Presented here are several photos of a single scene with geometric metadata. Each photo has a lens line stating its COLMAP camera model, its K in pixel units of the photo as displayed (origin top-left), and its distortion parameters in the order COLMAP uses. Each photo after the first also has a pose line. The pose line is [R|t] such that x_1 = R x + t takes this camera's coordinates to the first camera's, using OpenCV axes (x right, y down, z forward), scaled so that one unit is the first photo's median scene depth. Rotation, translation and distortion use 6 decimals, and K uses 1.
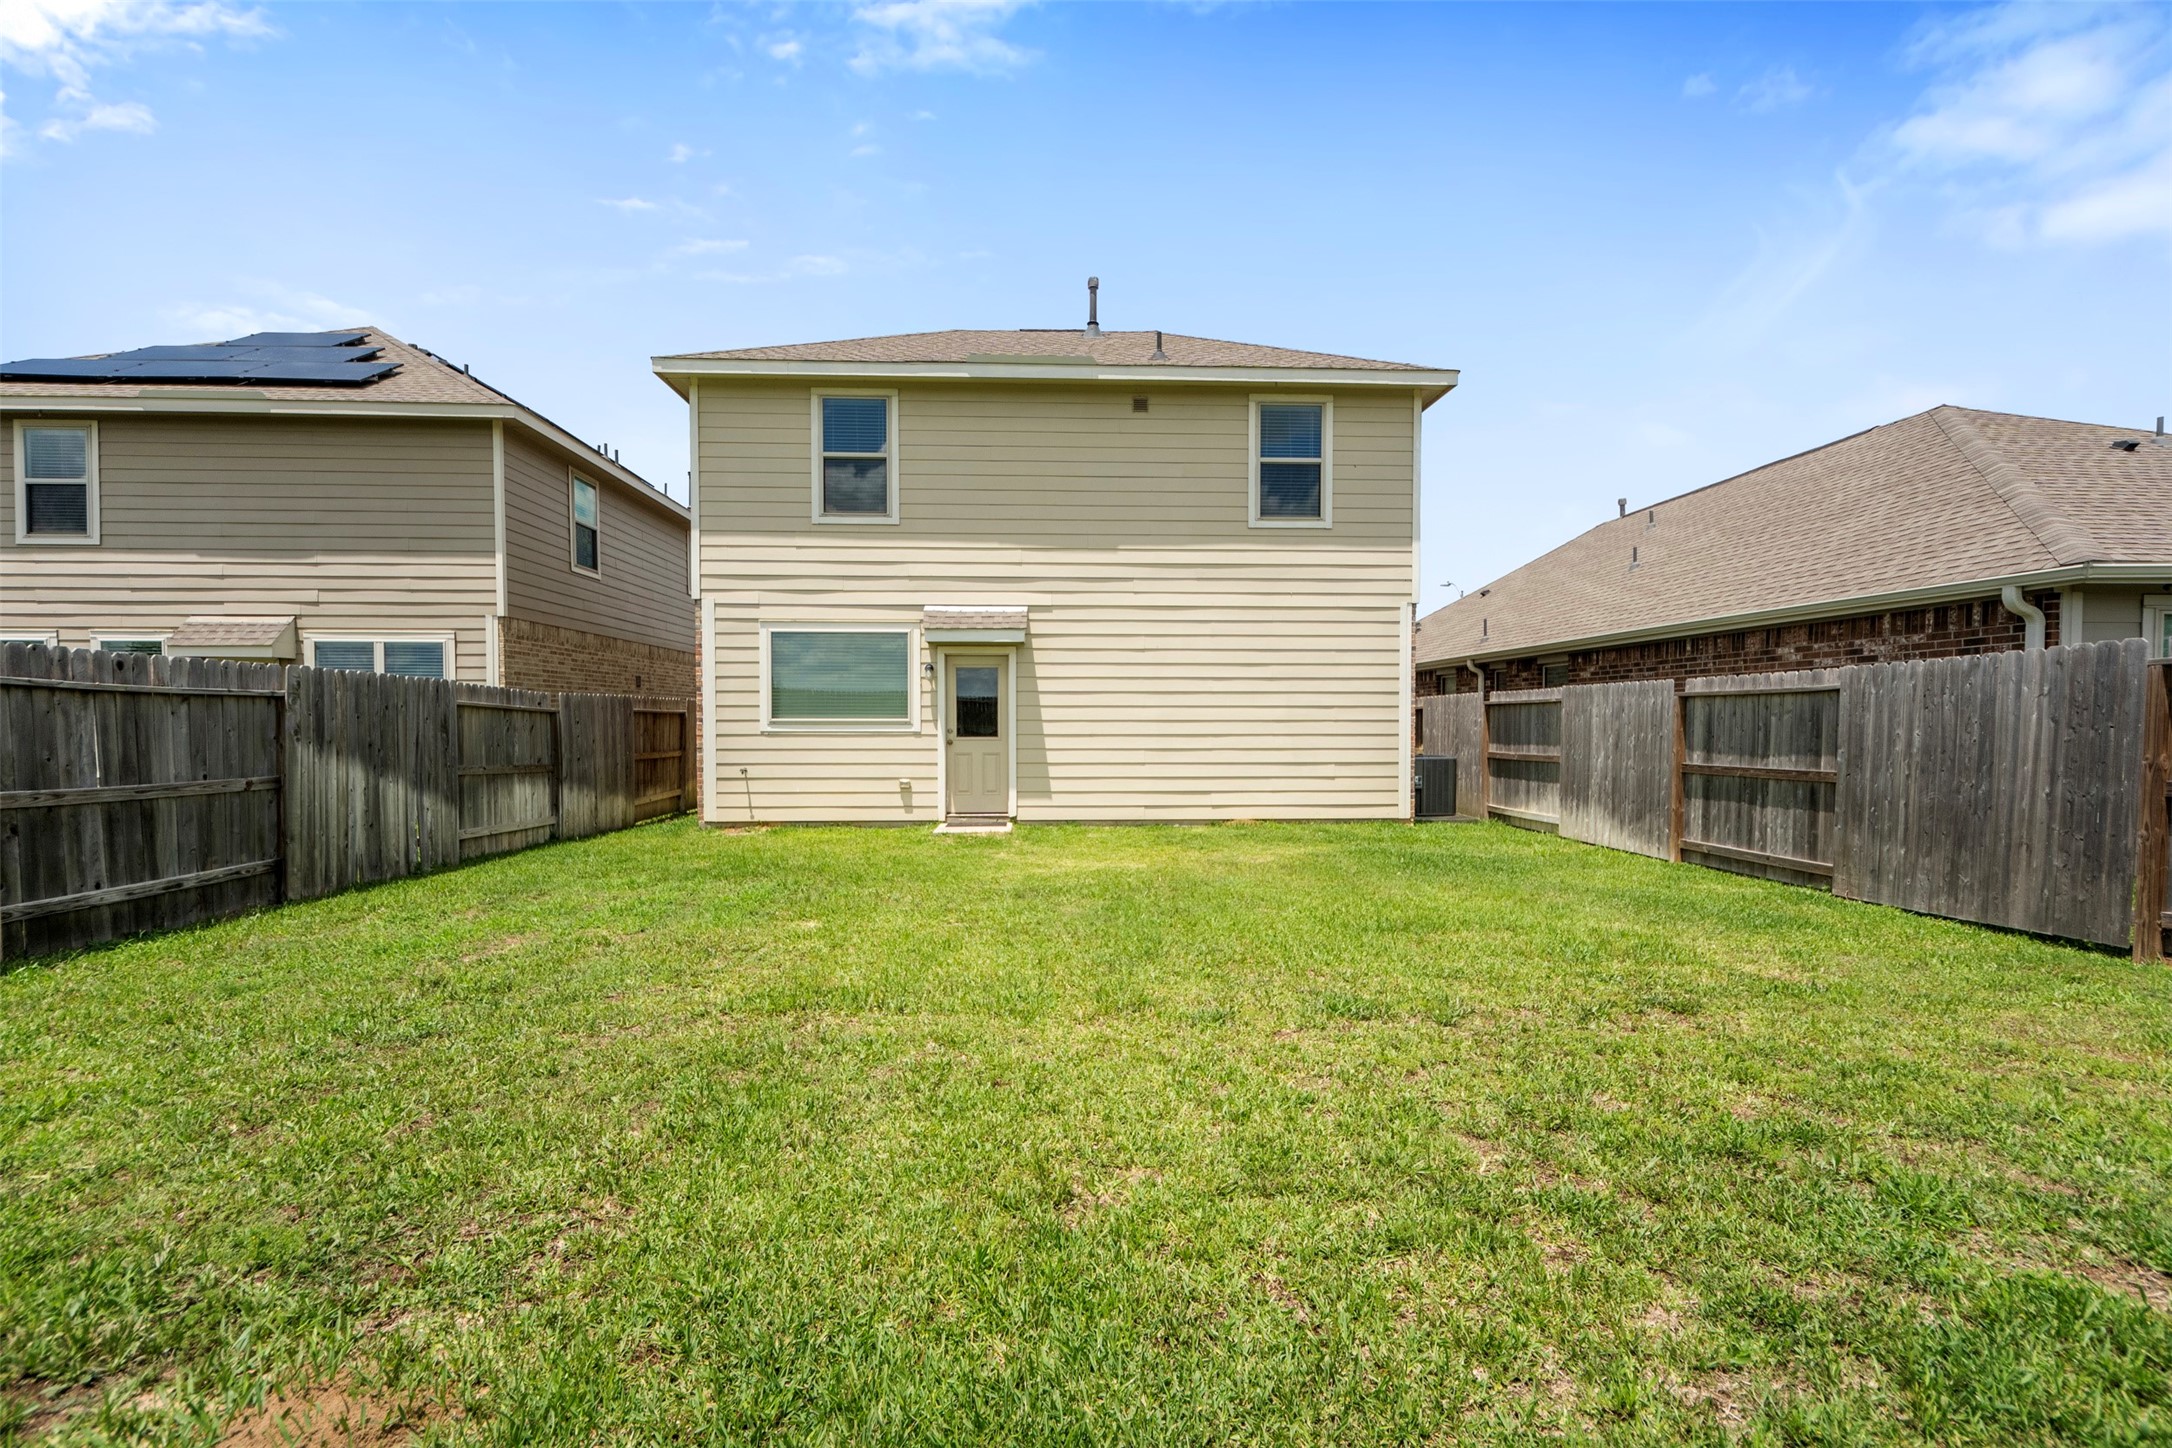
lens RADIAL K [[976.8, 0, 1089.0], [0, 976.8, 760.6], [0, 0, 1]] dist [0.003322, -0.000188]
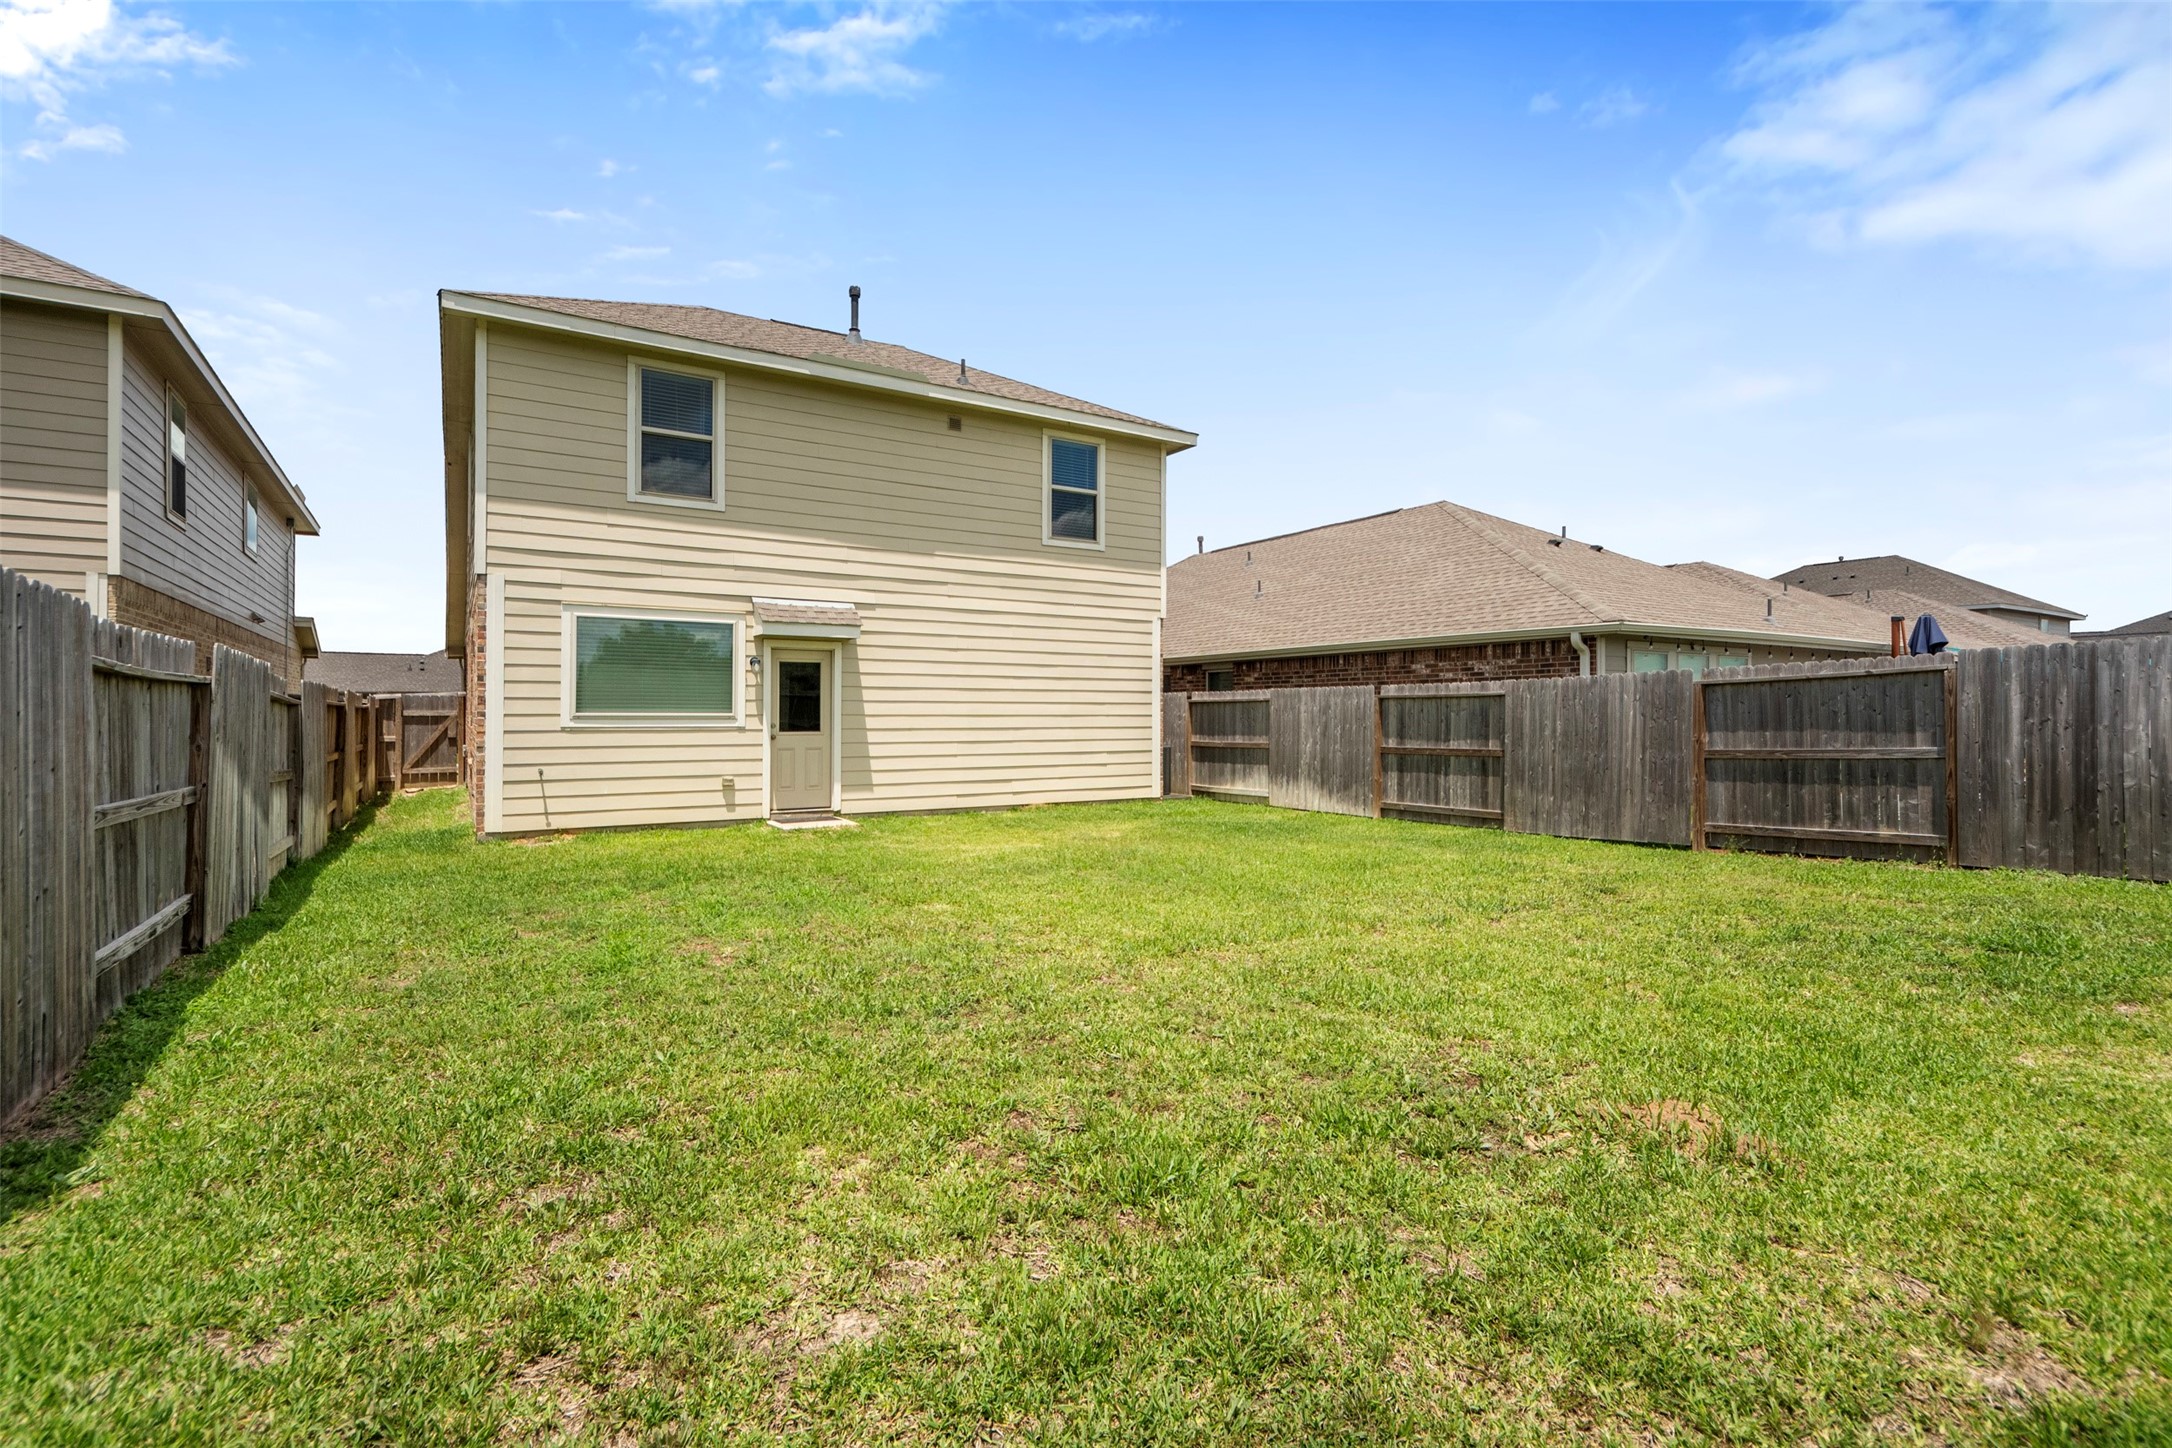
lens RADIAL K [[986.2, 0, 1086.0], [0, 986.2, 724.0], [0, 0, 1]] dist [0.003558, -0.000292]
pose [[0.874386, -0.003562, 0.485218, -0.356791], [0.019289, 0.999438, -0.027423, 0.001010], [-0.484848, 0.033337, 0.873963, -0.015154]]
